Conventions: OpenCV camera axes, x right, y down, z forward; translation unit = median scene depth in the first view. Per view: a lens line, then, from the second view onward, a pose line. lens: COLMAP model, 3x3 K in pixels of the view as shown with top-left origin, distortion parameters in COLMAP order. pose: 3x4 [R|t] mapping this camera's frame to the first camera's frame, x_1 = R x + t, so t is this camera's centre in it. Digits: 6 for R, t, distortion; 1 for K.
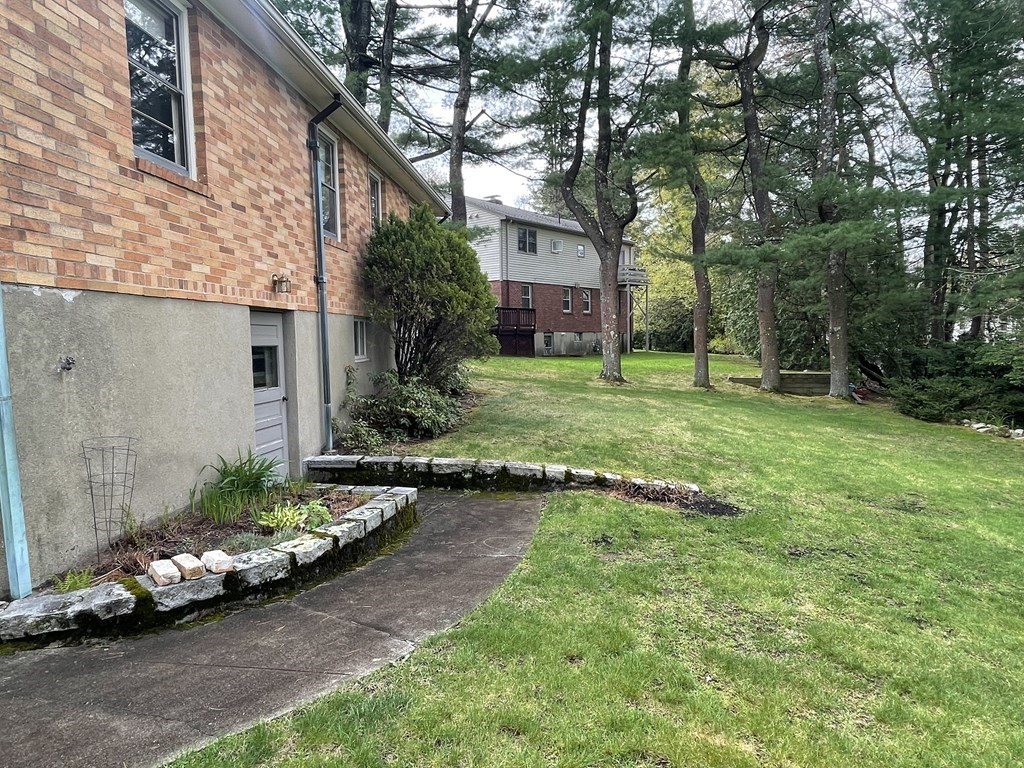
lens RADIAL K [[651.6, 0, 512.0], [0, 651.6, 384.0], [0, 0, 1]] dist [-0.006337, -0.001653]
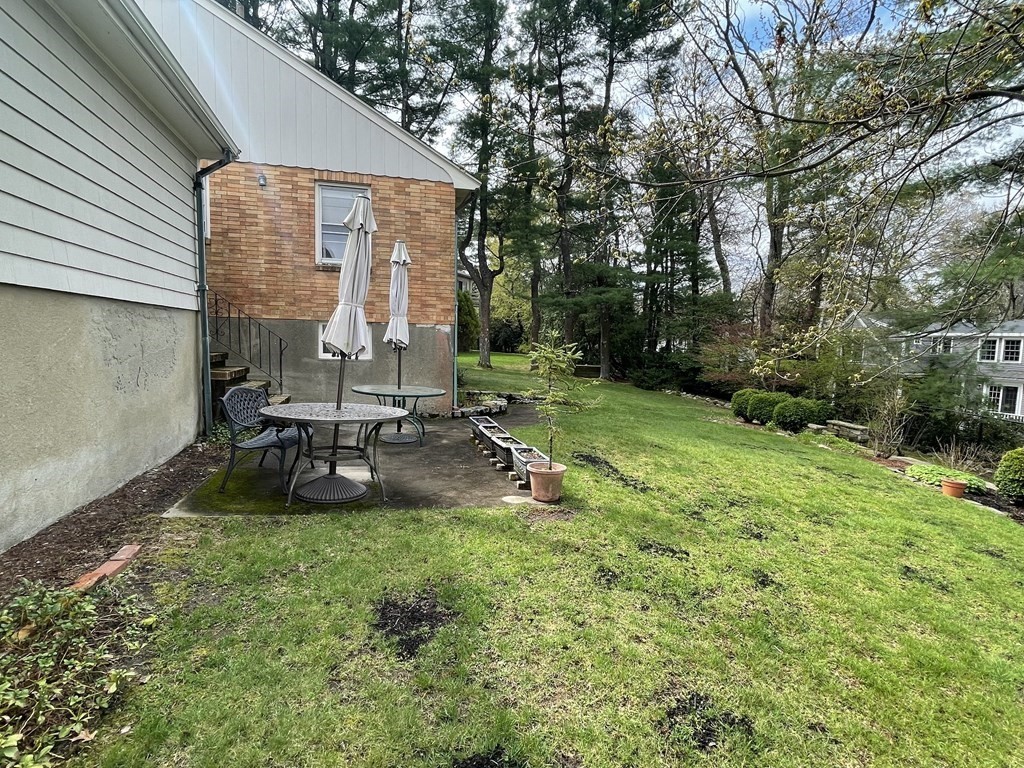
lens RADIAL K [[535.3, 0, 512.0], [0, 535.3, 384.0], [0, 0, 1]] dist [0.001458, 0.000039]
pose [[0.942393, 0.012018, 0.334292, -0.322008], [-0.016381, 0.999813, 0.010235, 0.028948], [-0.334107, -0.015121, 0.942414, -0.442687]]
